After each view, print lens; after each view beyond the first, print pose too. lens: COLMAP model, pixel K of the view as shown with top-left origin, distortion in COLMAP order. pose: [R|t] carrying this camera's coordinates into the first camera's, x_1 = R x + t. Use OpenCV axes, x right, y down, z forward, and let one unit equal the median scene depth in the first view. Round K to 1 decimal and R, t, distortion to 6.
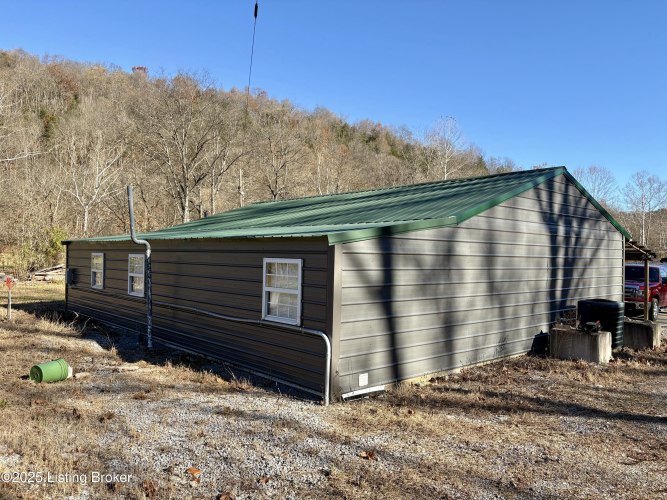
lens RADIAL K [[508.1, 0, 333.6], [0, 508.1, 250.0], [0, 0, 1]] dist [-0.002735, -0.000576]
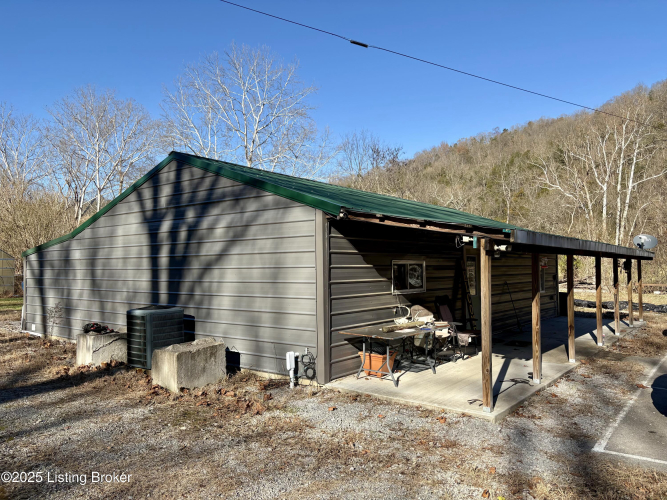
lens RADIAL K [[508.1, 0, 333.1], [0, 508.1, 250.3], [0, 0, 1]] dist [-0.002735, -0.000576]
pose [[0.186940, -0.041874, -0.981479, 1.401768], [0.032357, 0.998811, -0.036450, 0.046941], [0.981838, -0.024944, 0.188073, 1.145883]]
